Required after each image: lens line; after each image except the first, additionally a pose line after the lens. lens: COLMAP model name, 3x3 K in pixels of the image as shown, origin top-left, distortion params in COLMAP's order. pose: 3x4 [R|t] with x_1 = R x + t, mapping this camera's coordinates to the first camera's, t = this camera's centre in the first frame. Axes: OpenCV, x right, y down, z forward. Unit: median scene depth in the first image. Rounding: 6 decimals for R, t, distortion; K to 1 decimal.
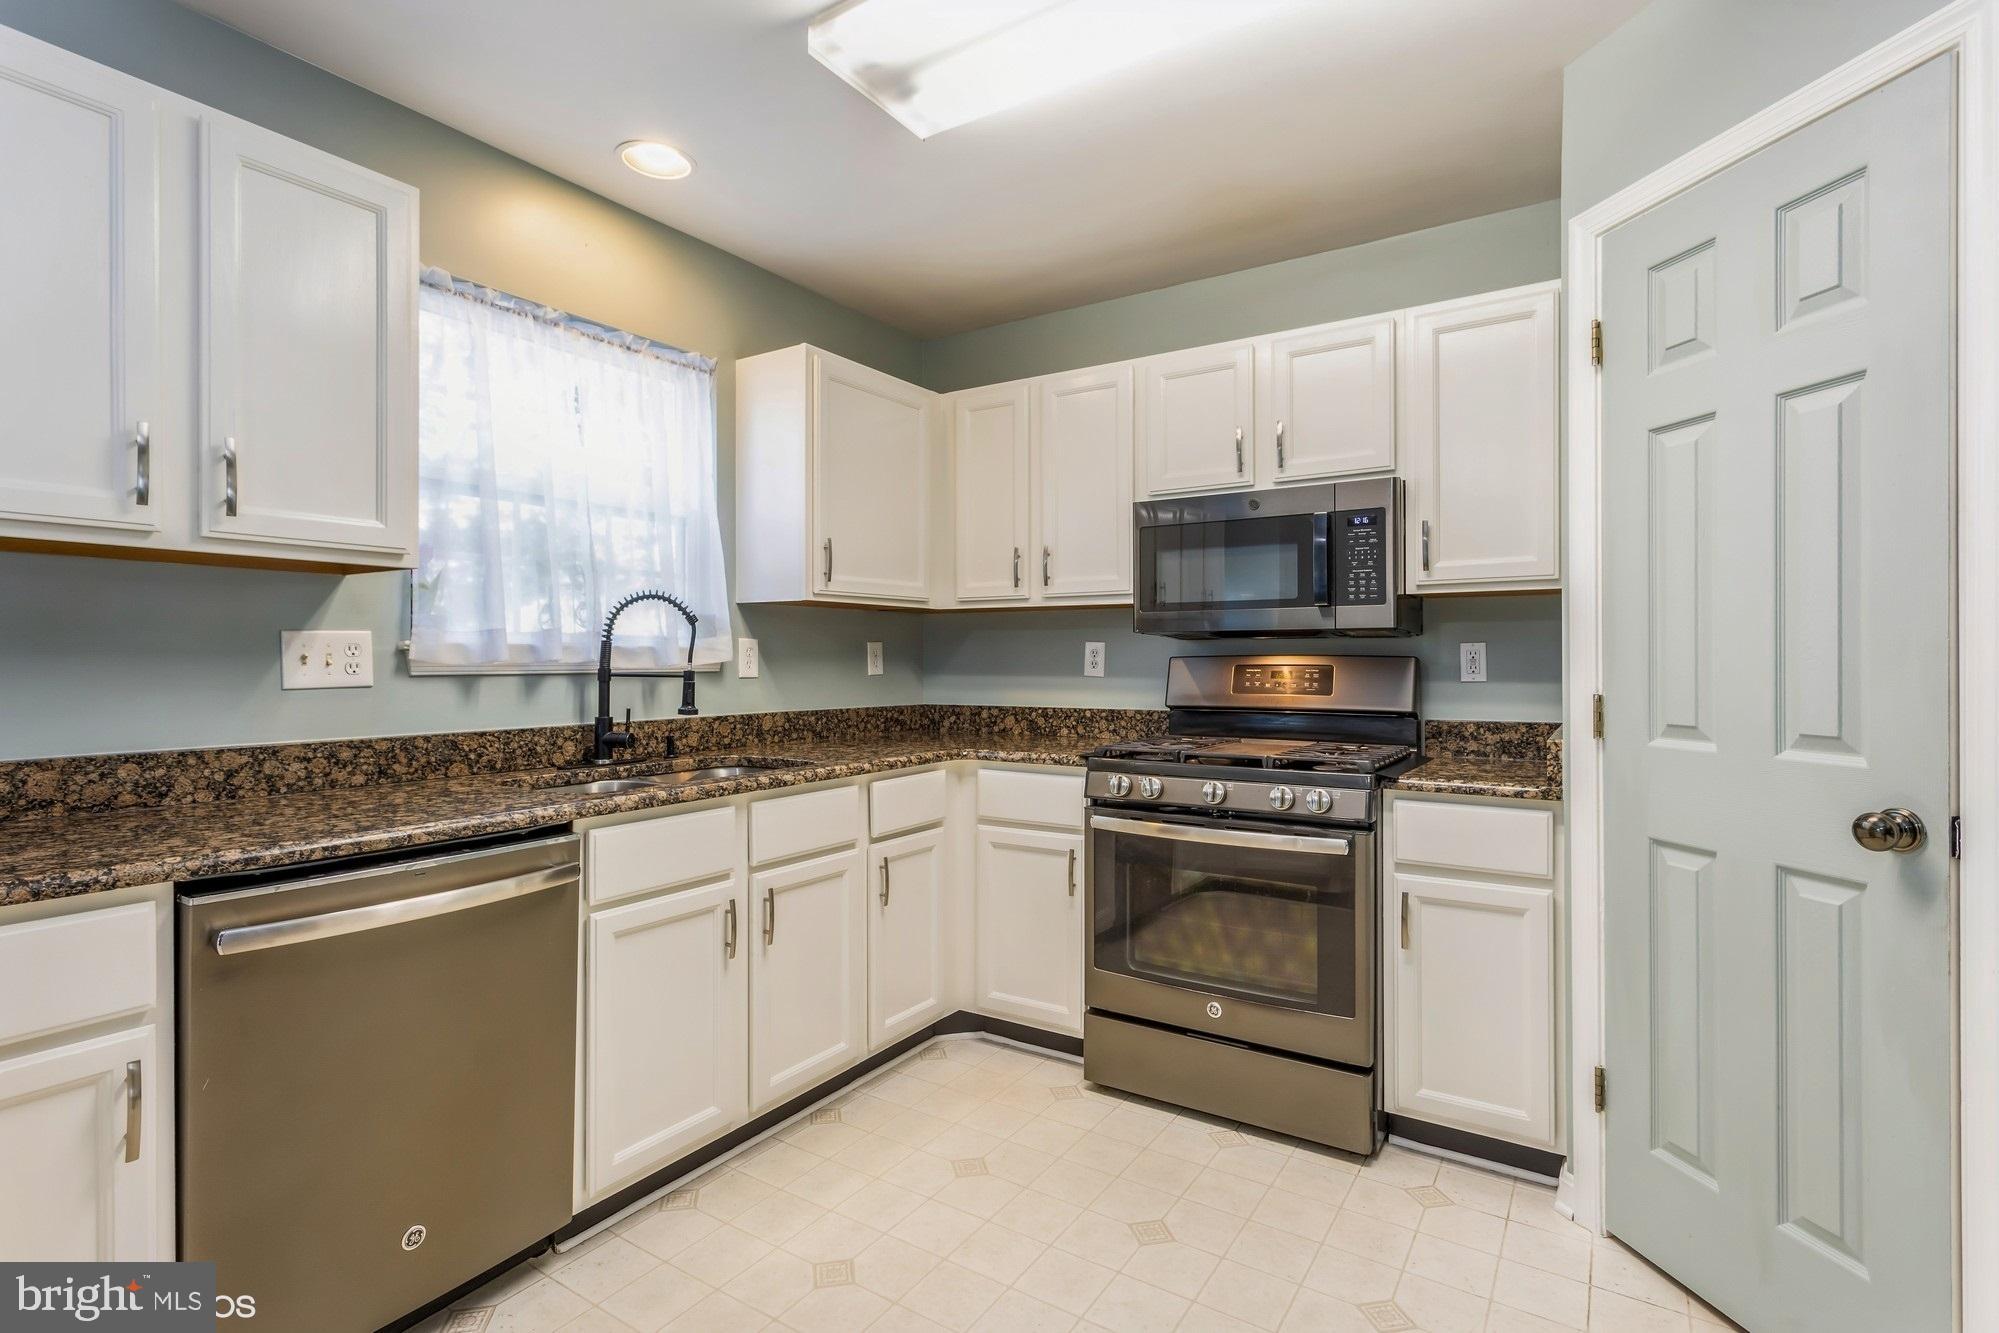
lens RADIAL K [[958.3, 0, 1002.8], [0, 958.3, 655.7], [0, 0, 1]] dist [0.002515, 0.000395]
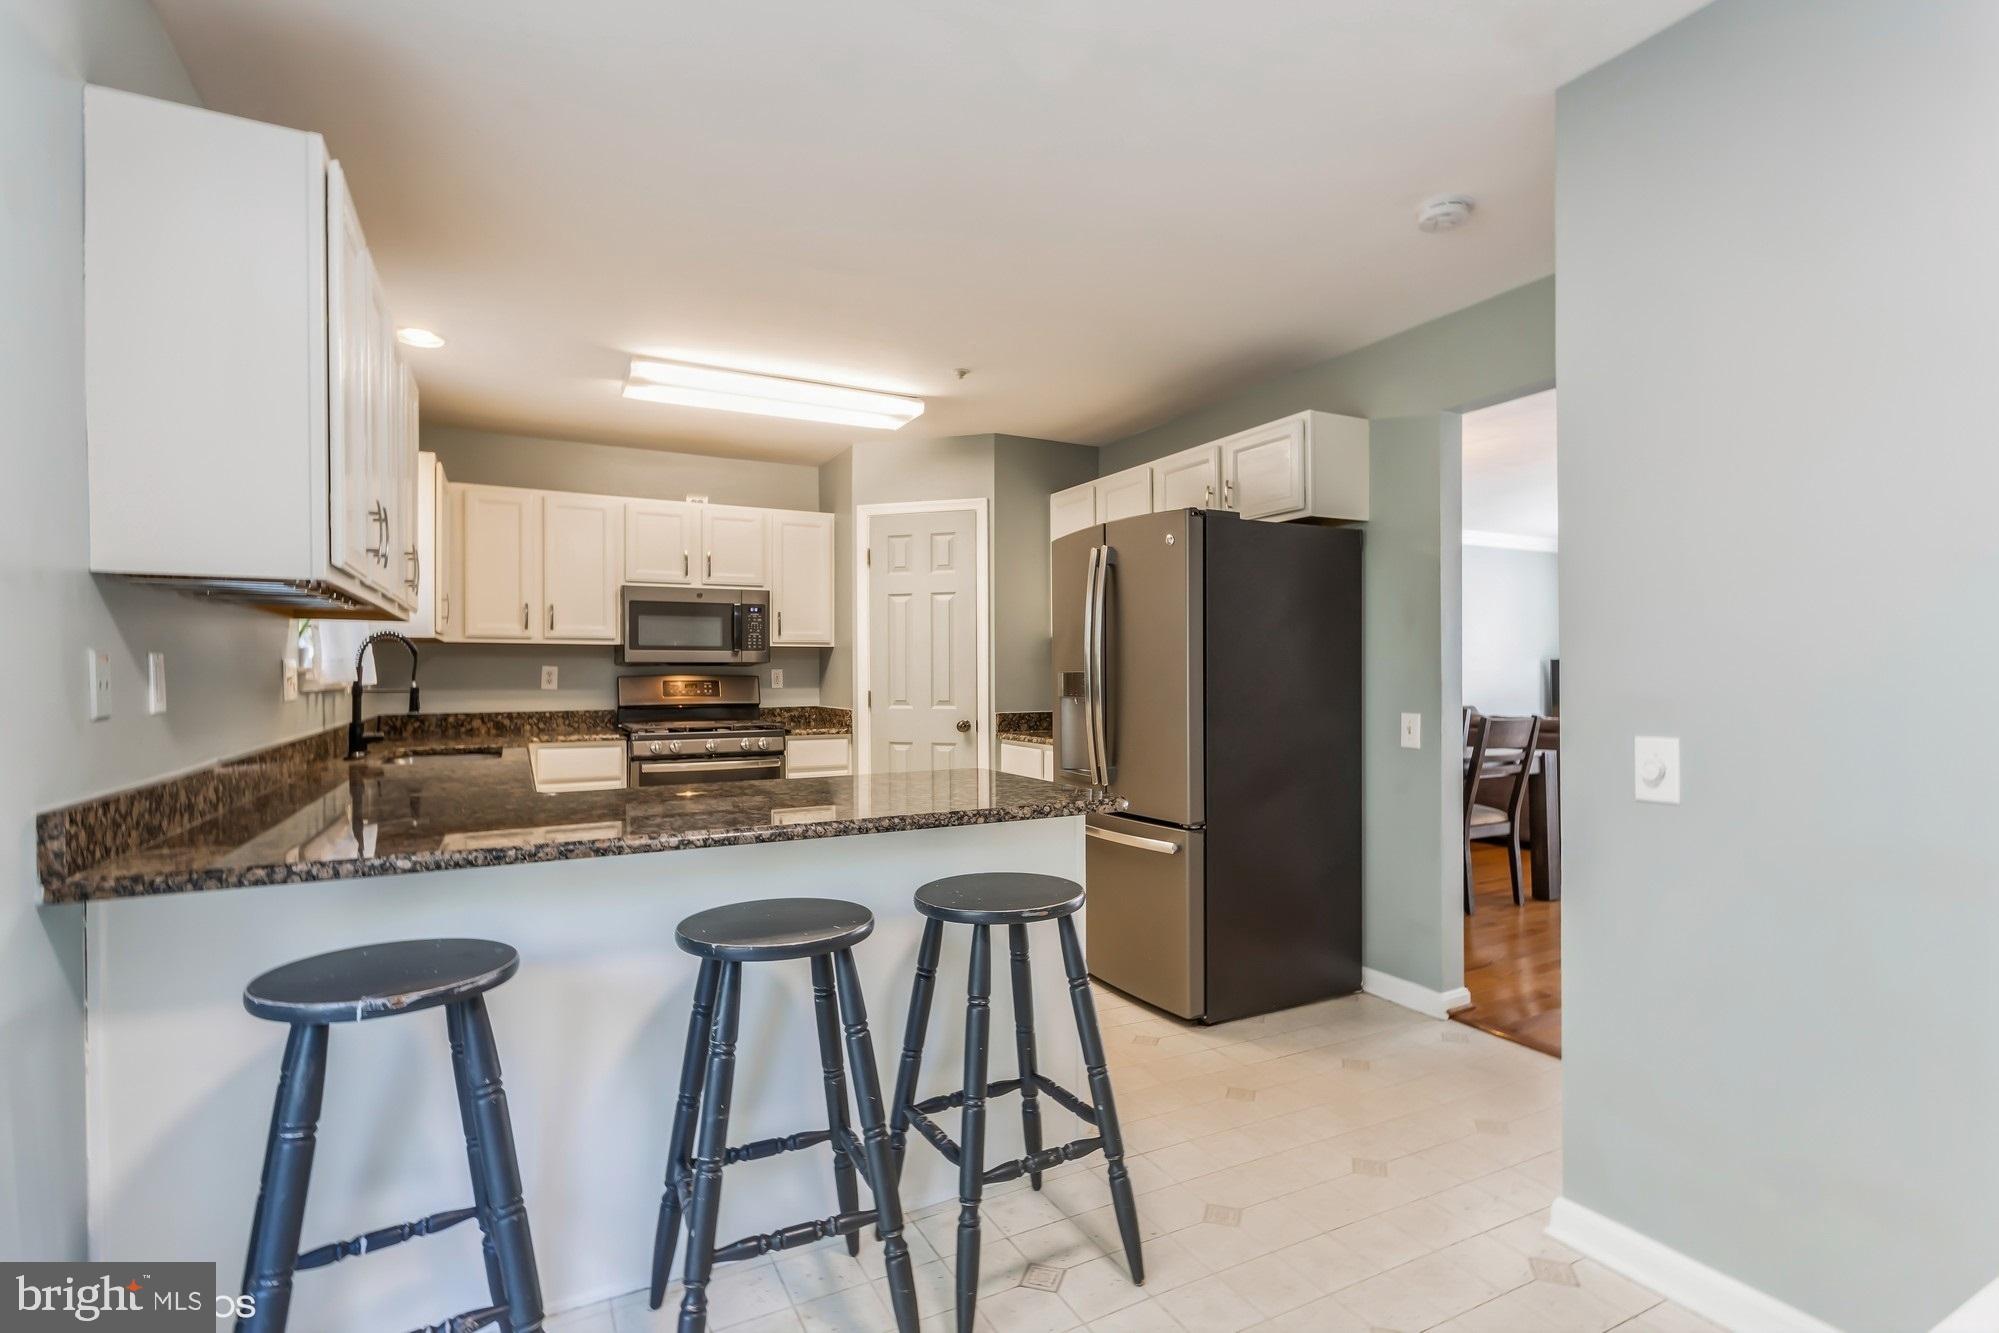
lens RADIAL K [[958.3, 0, 1002.8], [0, 958.3, 655.7], [0, 0, 1]] dist [0.002515, 0.000395]
pose [[0.514210, 0.013953, 0.857551, -0.957411], [-0.000150, 0.999869, -0.016179, -0.008056], [-0.857664, 0.008190, 0.514145, -0.437811]]
